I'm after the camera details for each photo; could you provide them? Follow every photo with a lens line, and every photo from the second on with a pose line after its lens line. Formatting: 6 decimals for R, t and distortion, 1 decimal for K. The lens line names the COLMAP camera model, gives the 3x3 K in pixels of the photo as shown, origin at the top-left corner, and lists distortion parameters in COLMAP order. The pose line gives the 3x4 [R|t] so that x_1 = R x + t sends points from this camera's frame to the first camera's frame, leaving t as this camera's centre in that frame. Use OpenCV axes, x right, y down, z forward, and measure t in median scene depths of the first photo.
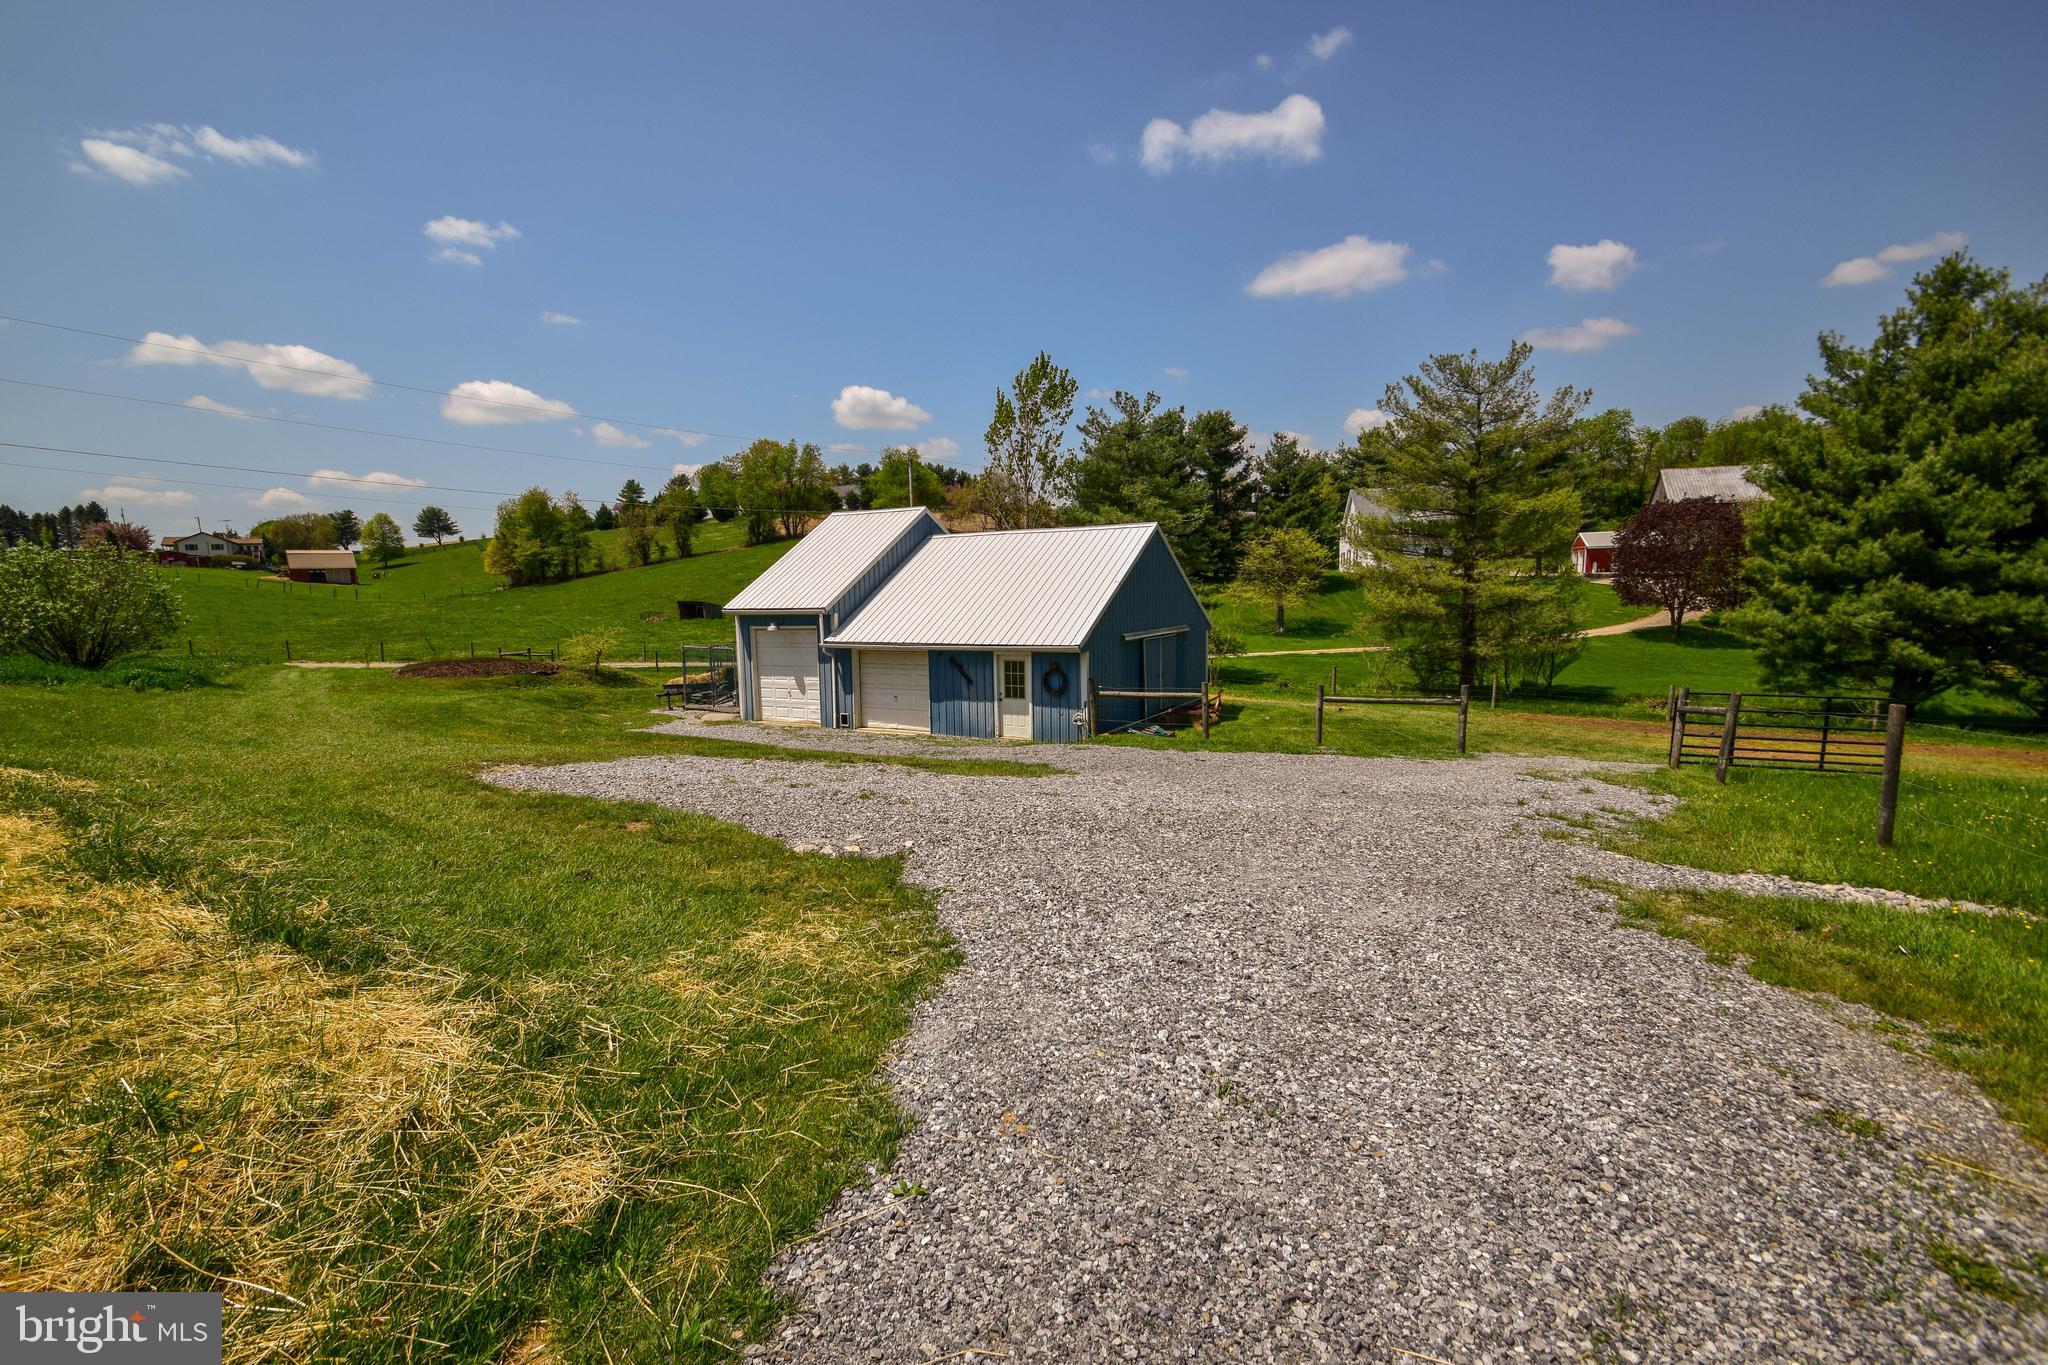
lens RADIAL K [[895.7, 0, 988.4], [0, 895.7, 714.3], [0, 0, 1]] dist [0.013371, -0.017032]
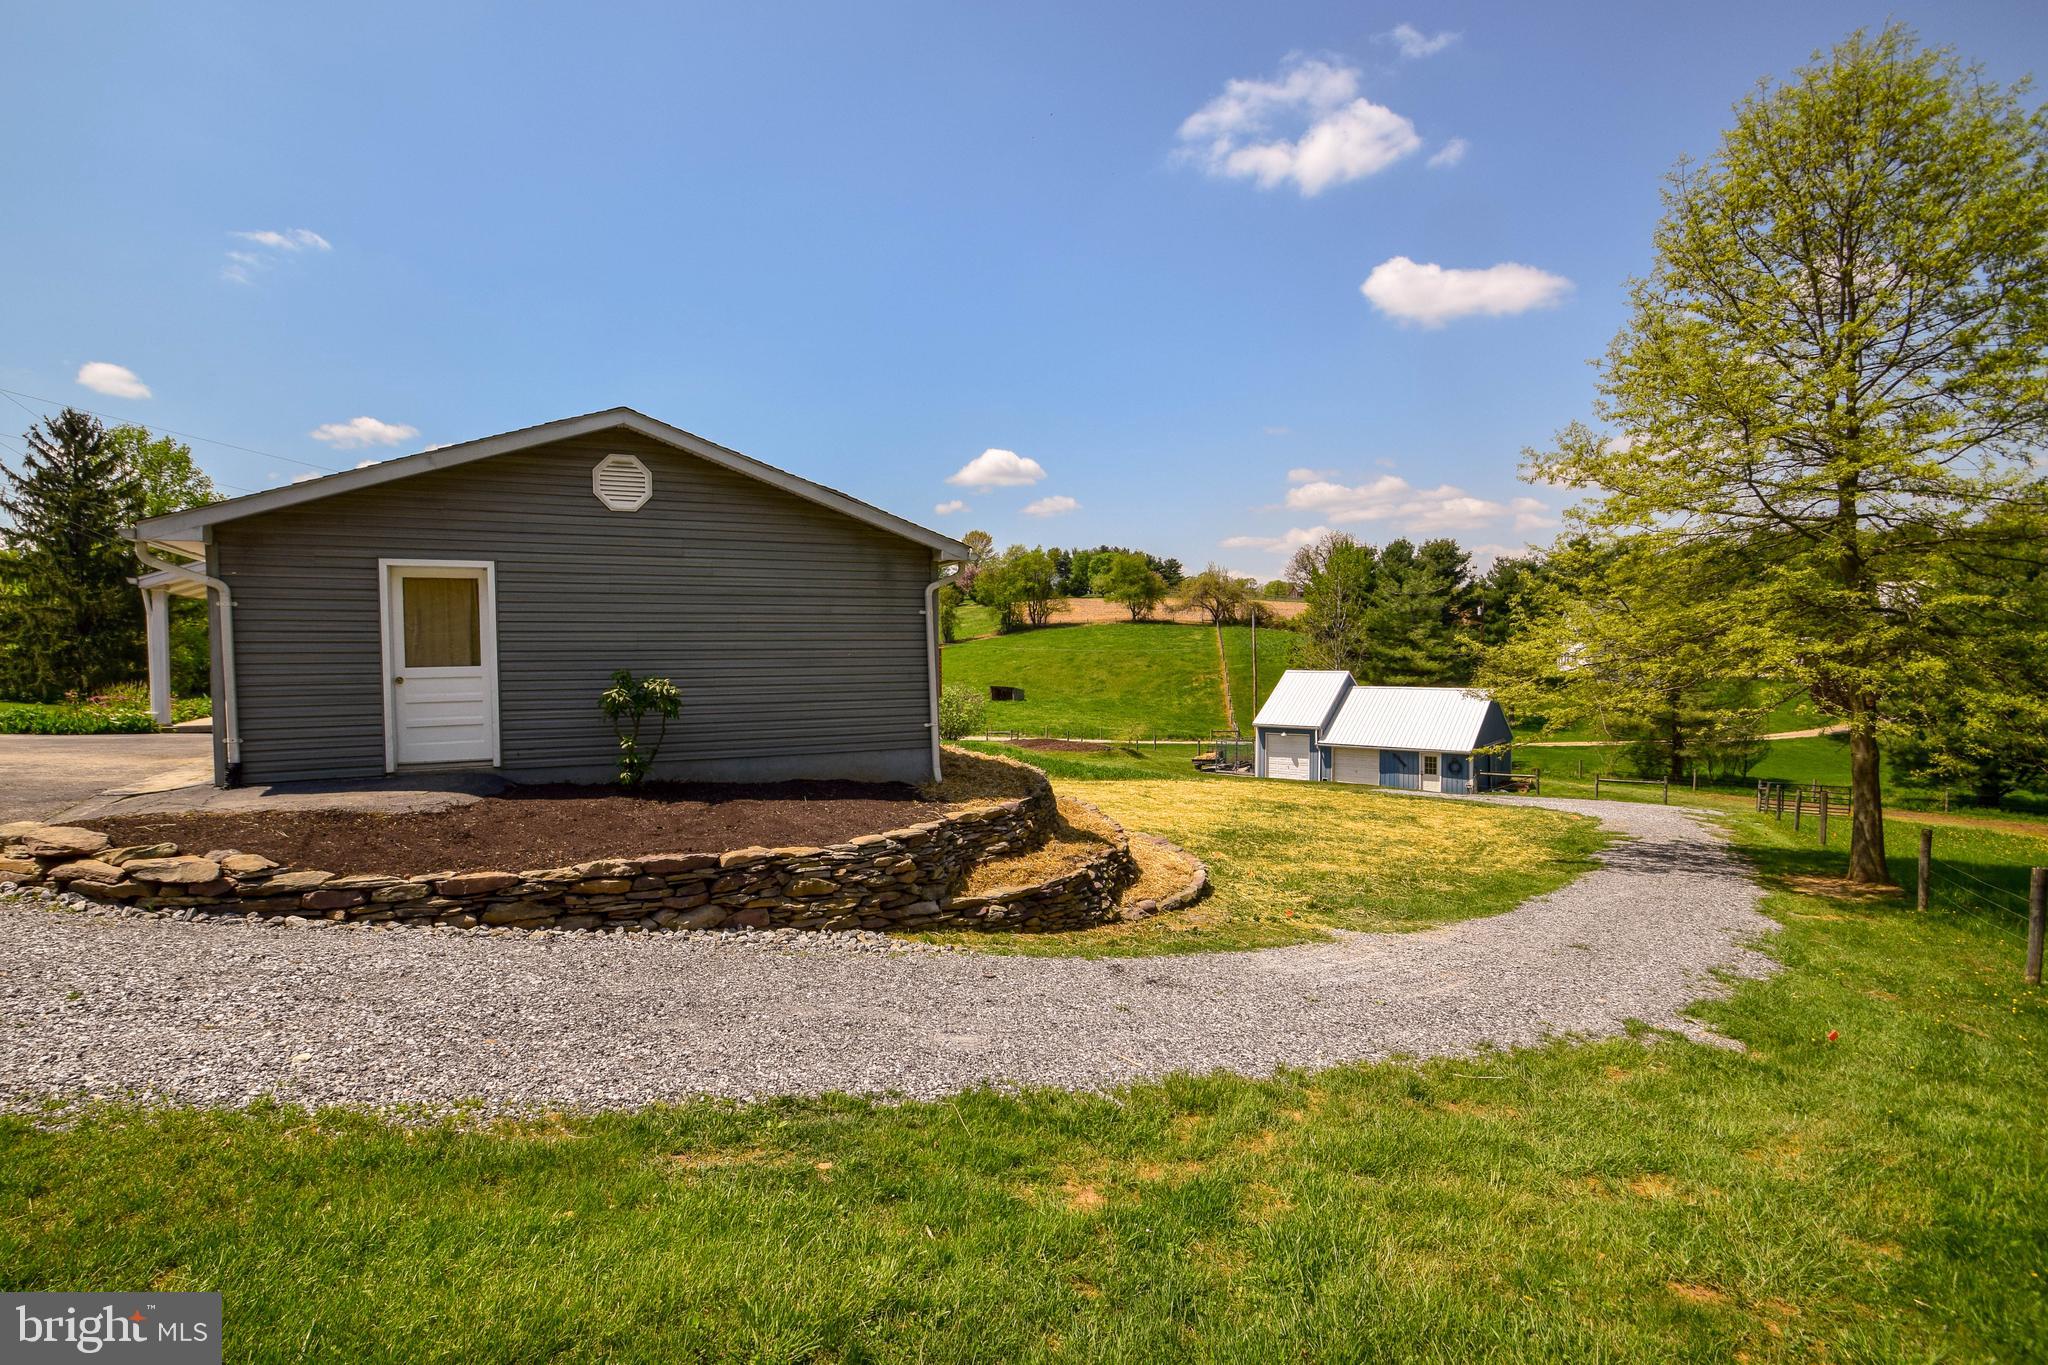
lens RADIAL K [[958.9, 0, 920.7], [0, 958.9, 692.3], [0, 0, 1]] dist [0.000871, -0.006451]
pose [[0.981109, 0.020566, -0.192360, -0.190678], [-0.038387, 0.995257, -0.089383, 0.010480], [0.189610, 0.095079, 0.977245, -0.390249]]
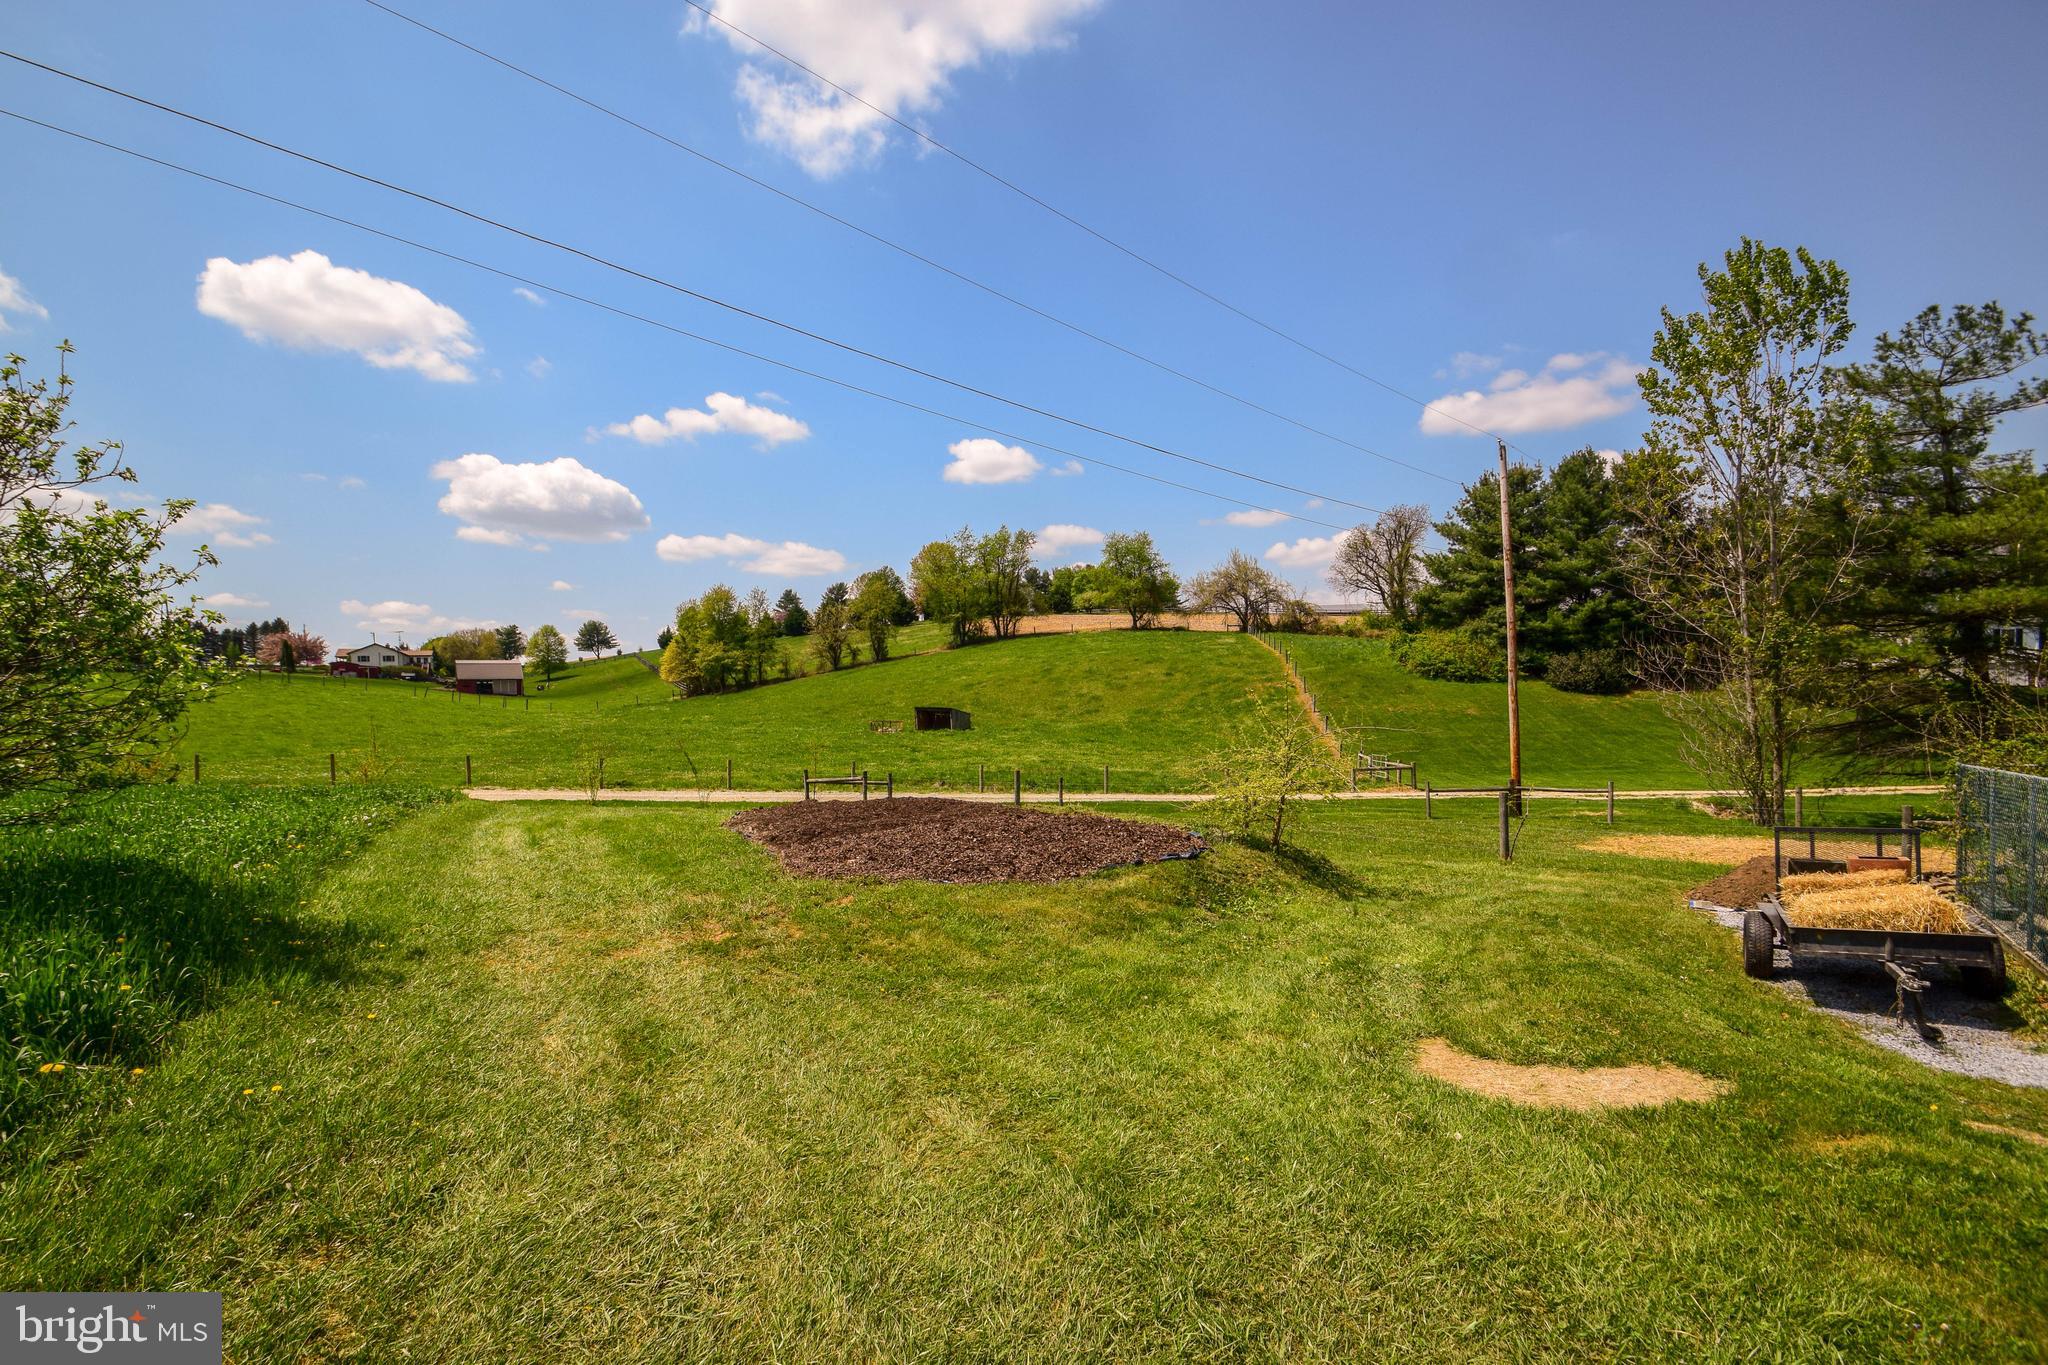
lens RADIAL K [[906.1, 0, 971.0], [0, 906.1, 723.0], [0, 0, 1]] dist [0.002922, 0.000218]
pose [[0.991050, -0.000417, -0.133490, -0.204554], [-0.015743, 0.992652, -0.119980, -0.019698], [0.132559, 0.121007, 0.983761, 0.244572]]
